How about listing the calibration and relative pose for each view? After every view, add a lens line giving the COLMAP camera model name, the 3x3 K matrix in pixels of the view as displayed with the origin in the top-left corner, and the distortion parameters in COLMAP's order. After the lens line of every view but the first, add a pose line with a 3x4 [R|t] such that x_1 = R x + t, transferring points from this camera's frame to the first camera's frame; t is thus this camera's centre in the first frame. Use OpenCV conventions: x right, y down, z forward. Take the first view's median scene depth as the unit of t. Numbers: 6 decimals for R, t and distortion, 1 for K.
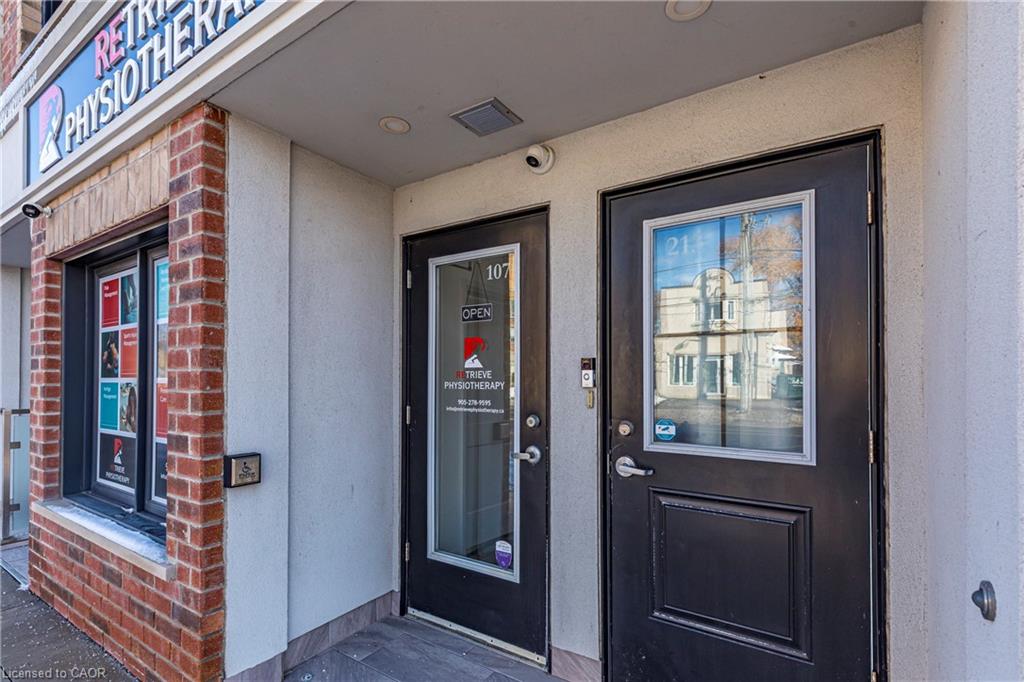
lens RADIAL K [[480.9, 0, 512.2], [0, 480.9, 368.0], [0, 0, 1]] dist [0.002239, 0.000308]
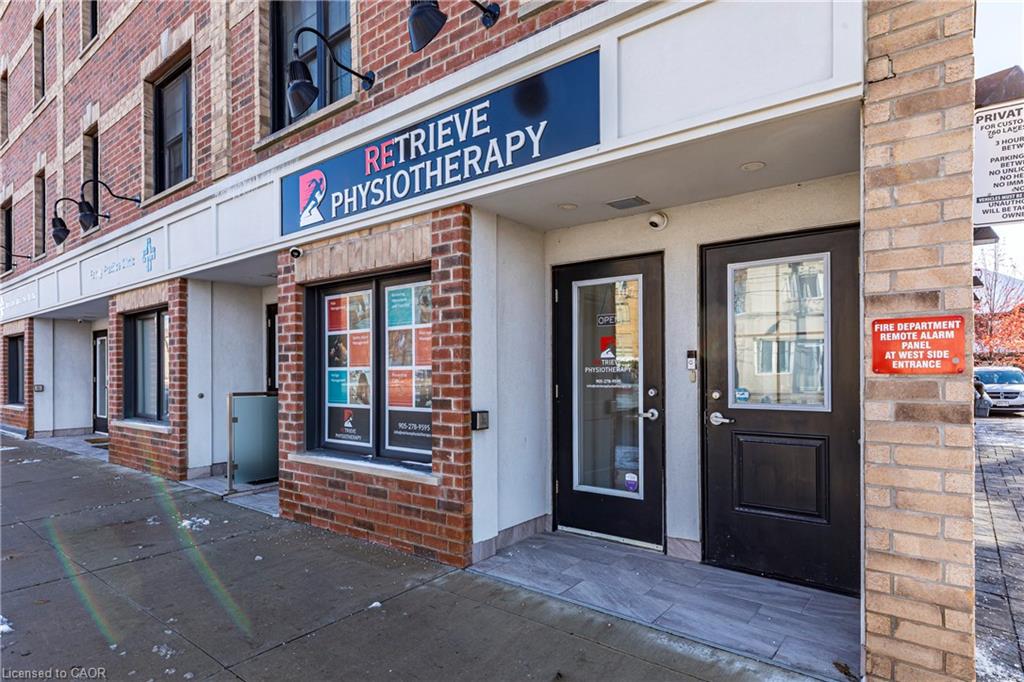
lens RADIAL K [[564.1, 0, 511.3], [0, 564.1, 367.8], [0, 0, 1]] dist [-0.002039, 0.000070]
pose [[0.995840, -0.008396, -0.090736, -0.243369], [0.009965, 0.999808, 0.016854, -0.001477], [0.090577, -0.017688, 0.995732, -0.826388]]
